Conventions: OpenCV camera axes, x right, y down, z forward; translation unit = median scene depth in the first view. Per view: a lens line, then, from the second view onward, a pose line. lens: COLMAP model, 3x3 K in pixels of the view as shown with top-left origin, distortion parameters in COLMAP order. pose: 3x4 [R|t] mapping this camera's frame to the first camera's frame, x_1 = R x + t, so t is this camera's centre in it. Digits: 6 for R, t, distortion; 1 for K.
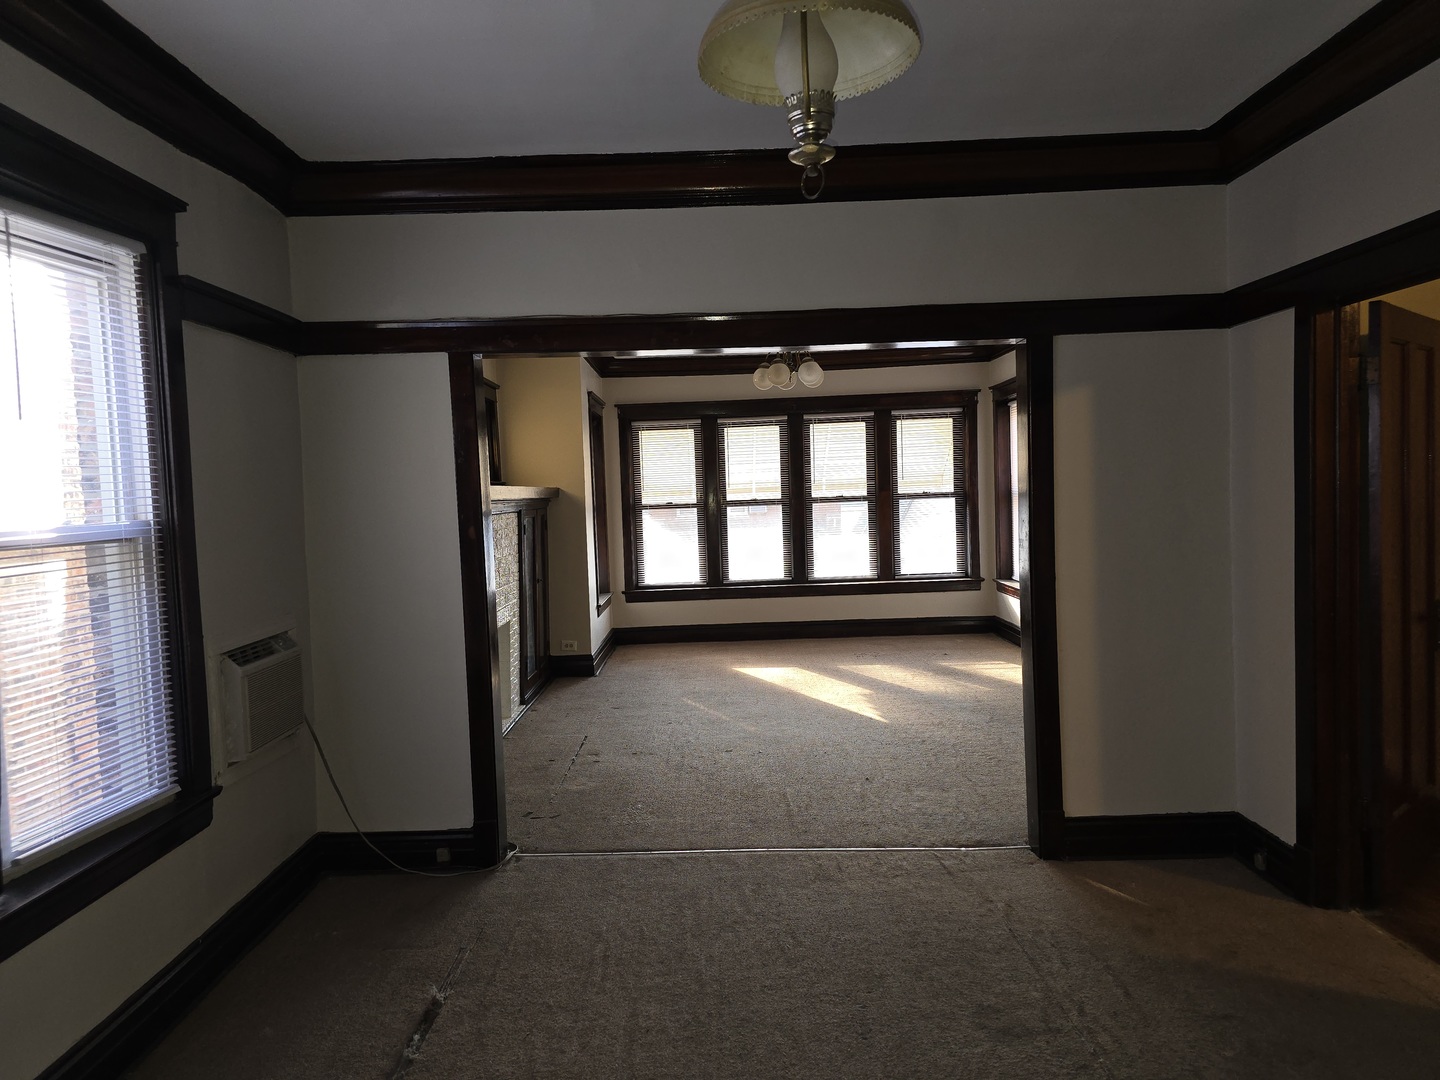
lens RADIAL K [[962.5, 0, 710.7], [0, 962.5, 553.5], [0, 0, 1]] dist [0.054906, -0.048090]
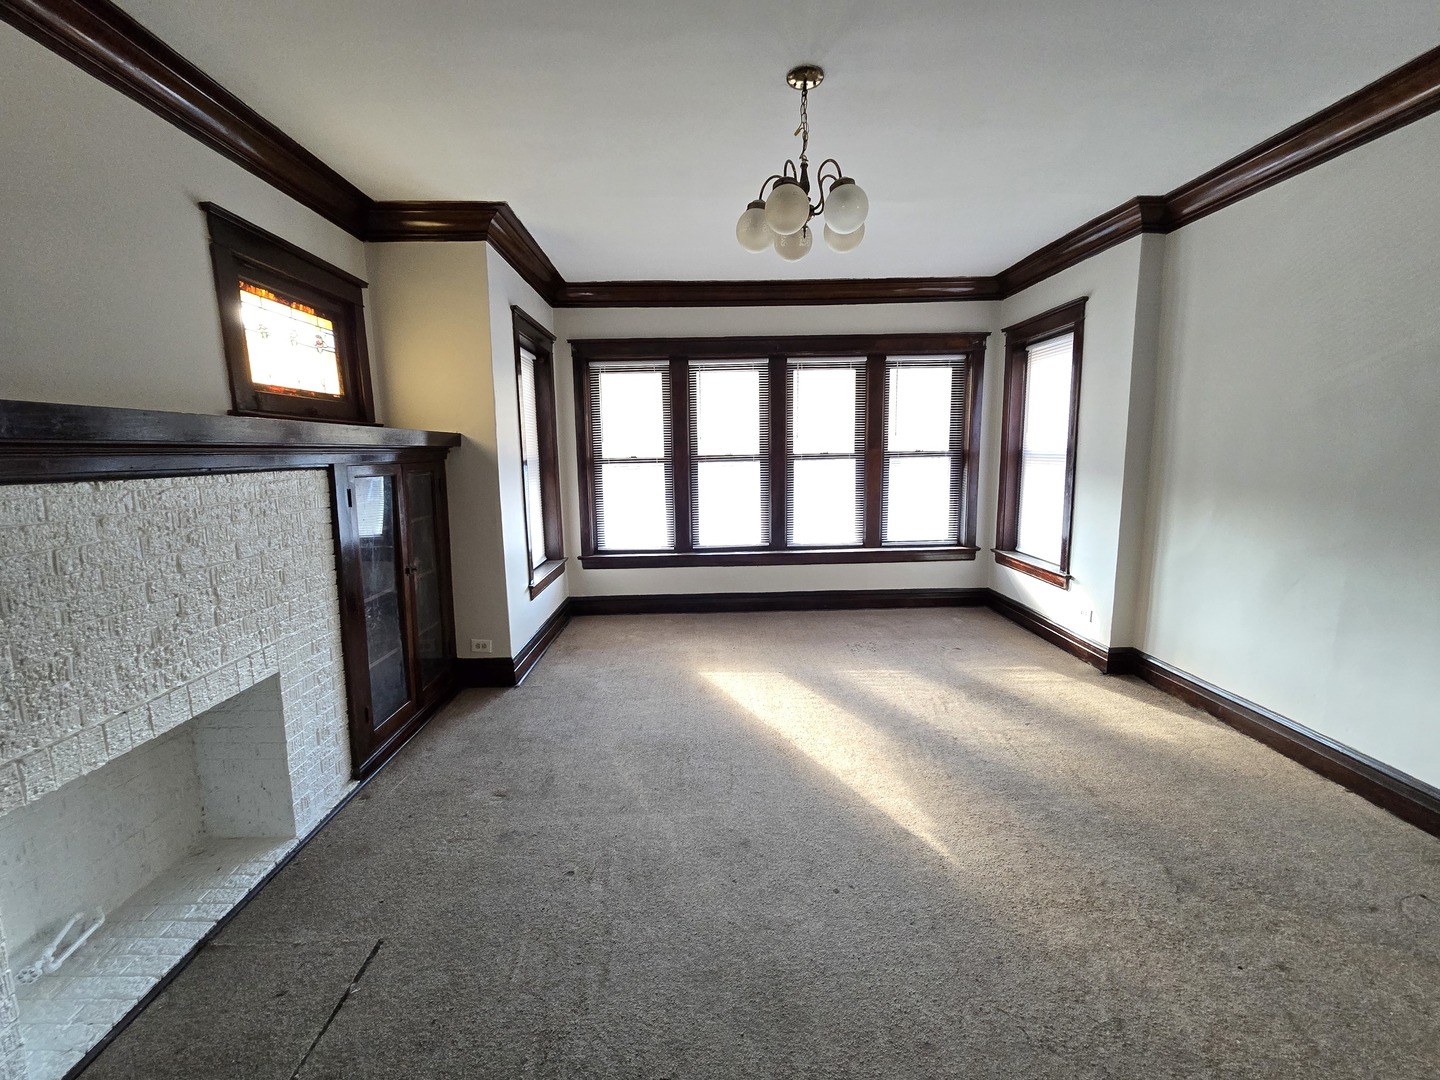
lens RADIAL K [[586.0, 0, 717.3], [0, 586.0, 542.2], [0, 0, 1]] dist [-0.004605, 0.001282]
pose [[0.999282, 0.013665, 0.035332, 0.019212], [-0.016785, 0.995838, 0.089578, -0.027658], [-0.033961, -0.090106, 0.995353, 0.521680]]
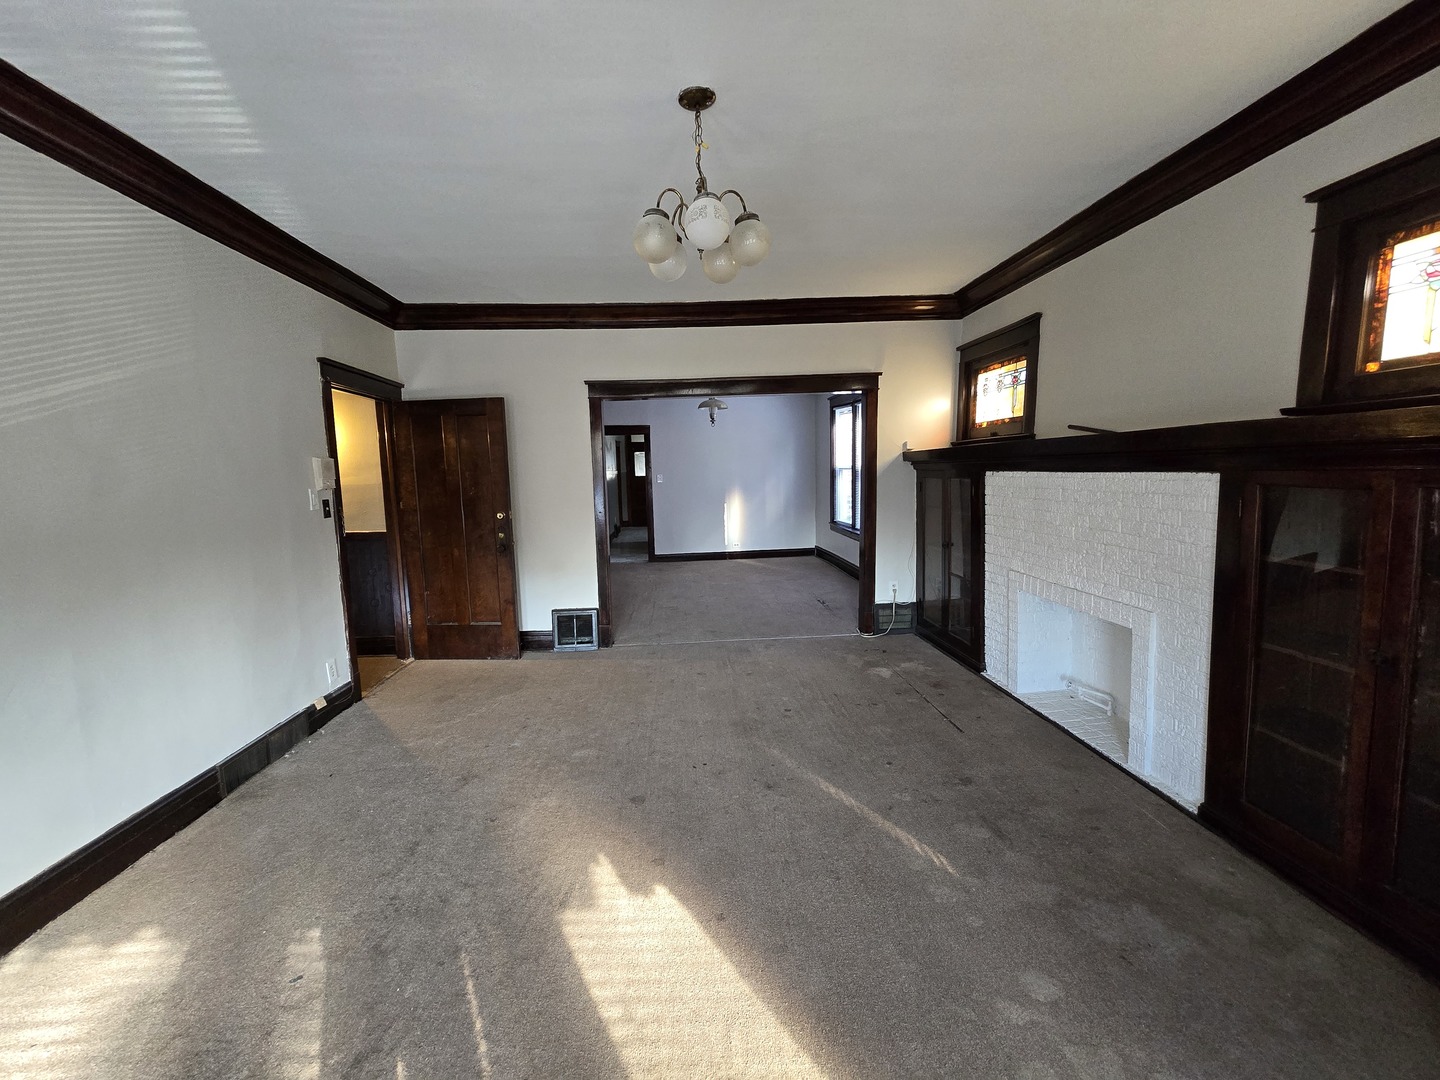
lens RADIAL K [[586.0, 0, 716.2], [0, 586.0, 538.8], [0, 0, 1]] dist [-0.004605, 0.001282]
pose [[-0.995368, 0.070396, -0.065470, 0.084751], [0.057323, 0.981319, 0.183649, -0.066794], [0.077175, 0.179046, -0.980809, 1.066875]]
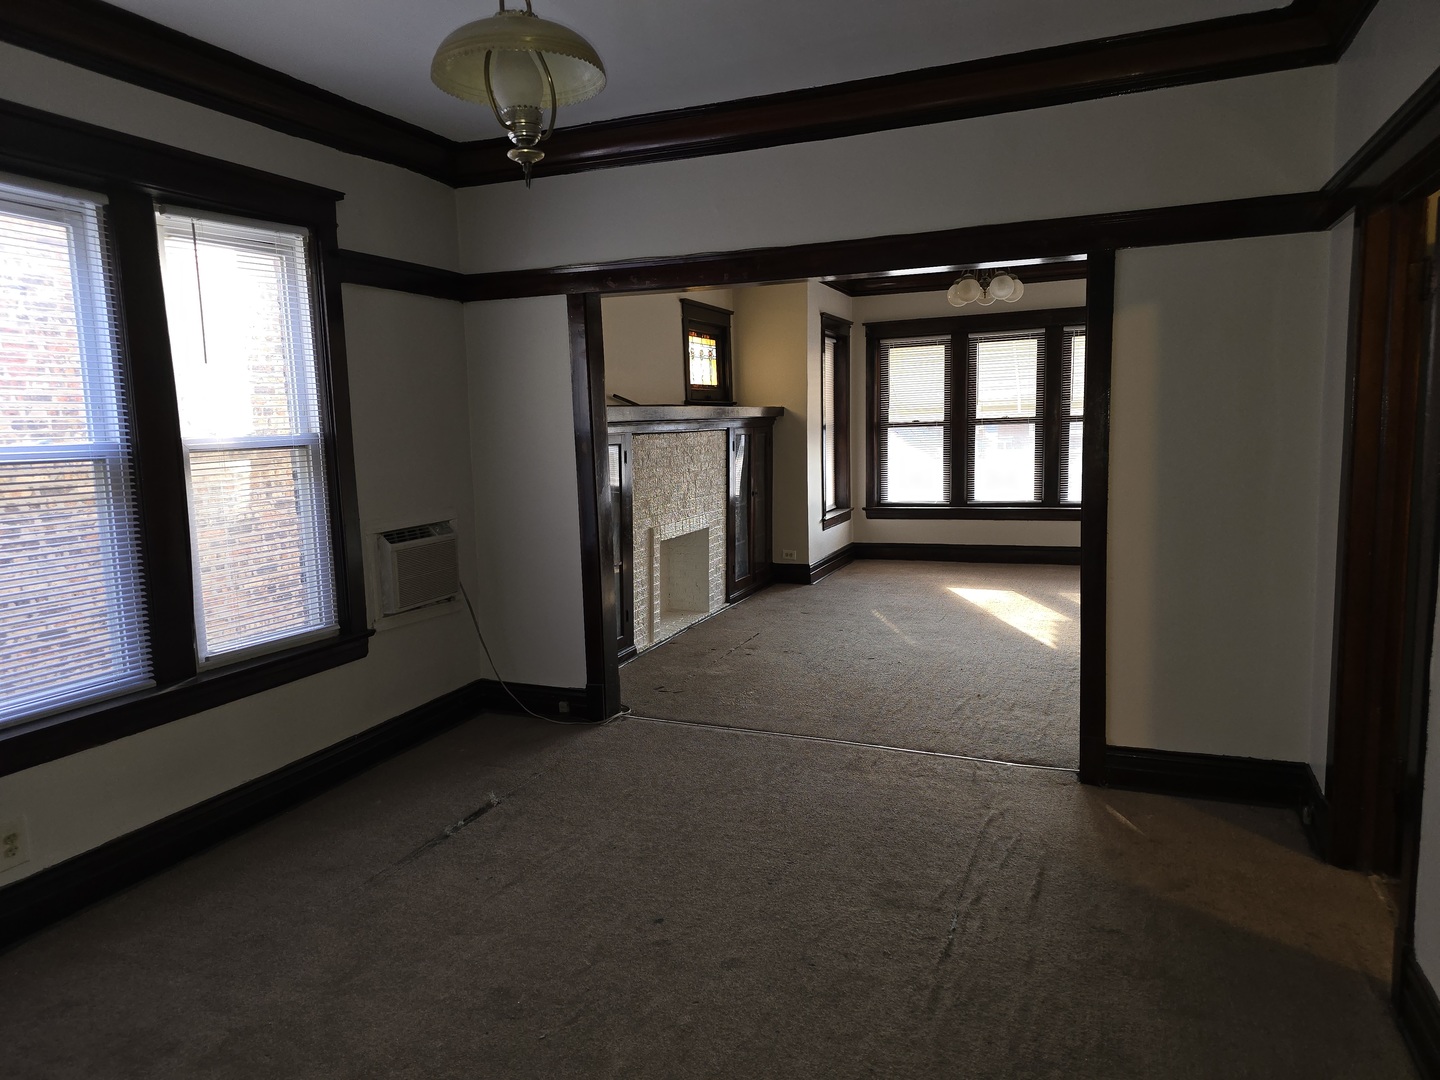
lens RADIAL K [[962.5, 0, 710.6], [0, 962.5, 550.1], [0, 0, 1]] dist [0.054906, -0.048090]
pose [[0.926654, 0.058491, -0.371338, 0.163583], [-0.027468, 0.995716, 0.088293, -0.001911], [0.374911, -0.071618, 0.924290, -0.026778]]
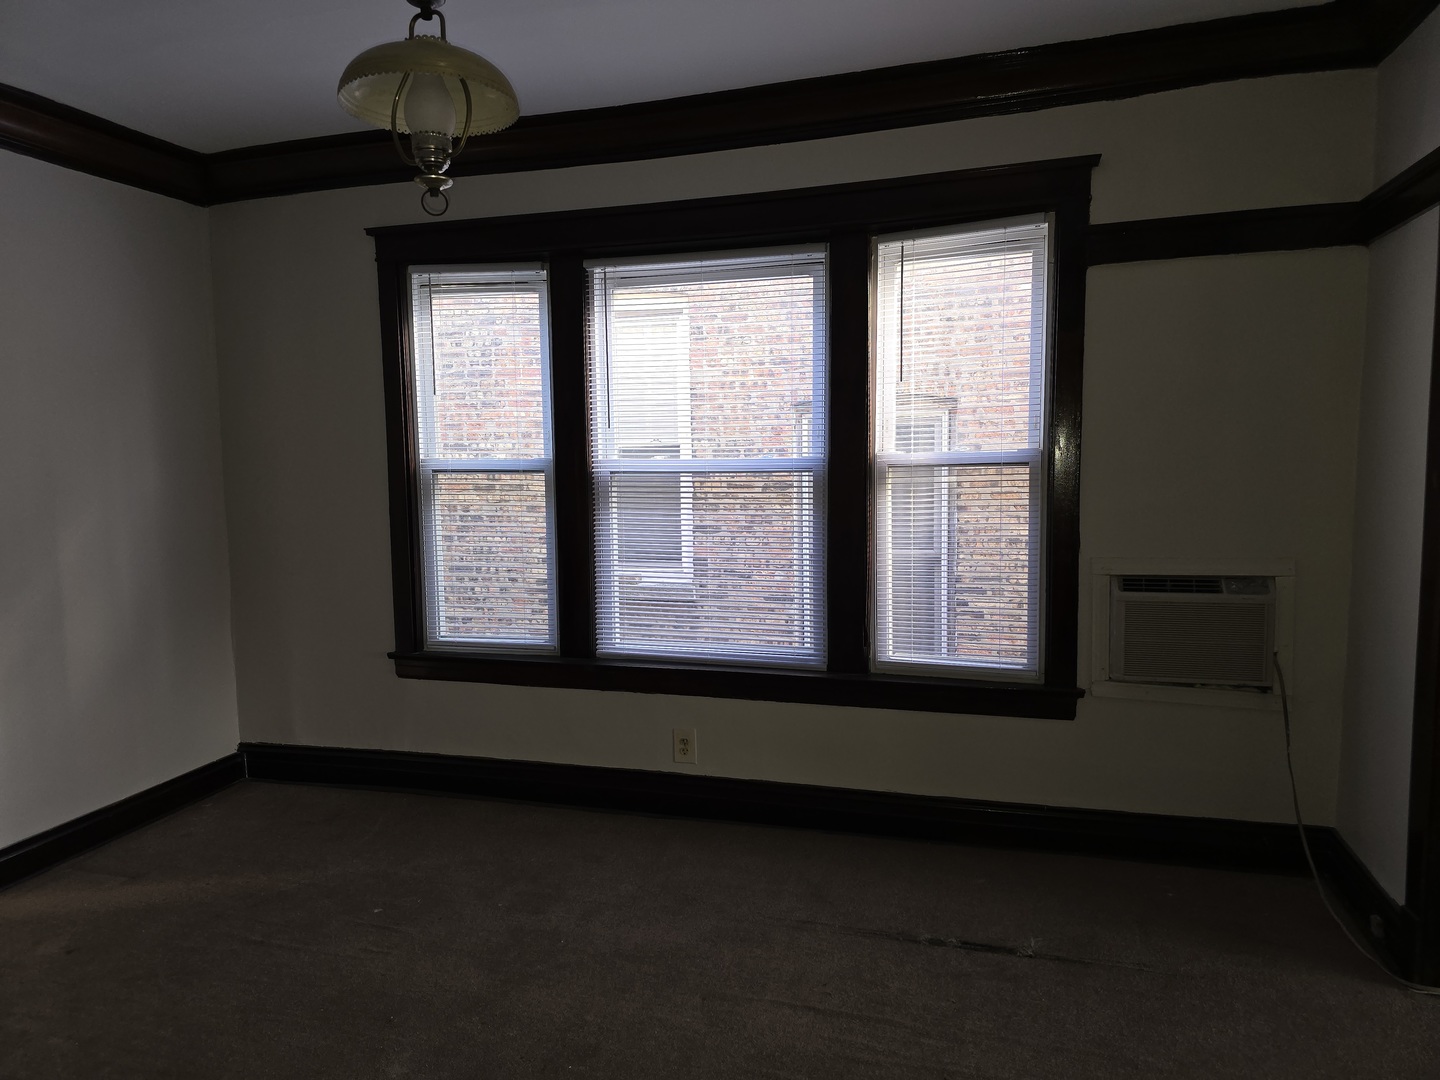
lens RADIAL K [[962.5, 0, 715.1], [0, 962.5, 544.8], [0, 0, 1]] dist [0.054906, -0.048090]
pose [[-0.284446, 0.129653, -0.949884, 0.243355], [-0.033001, 0.988902, 0.144861, -0.027091], [0.958124, 0.072552, -0.277011, 0.337845]]
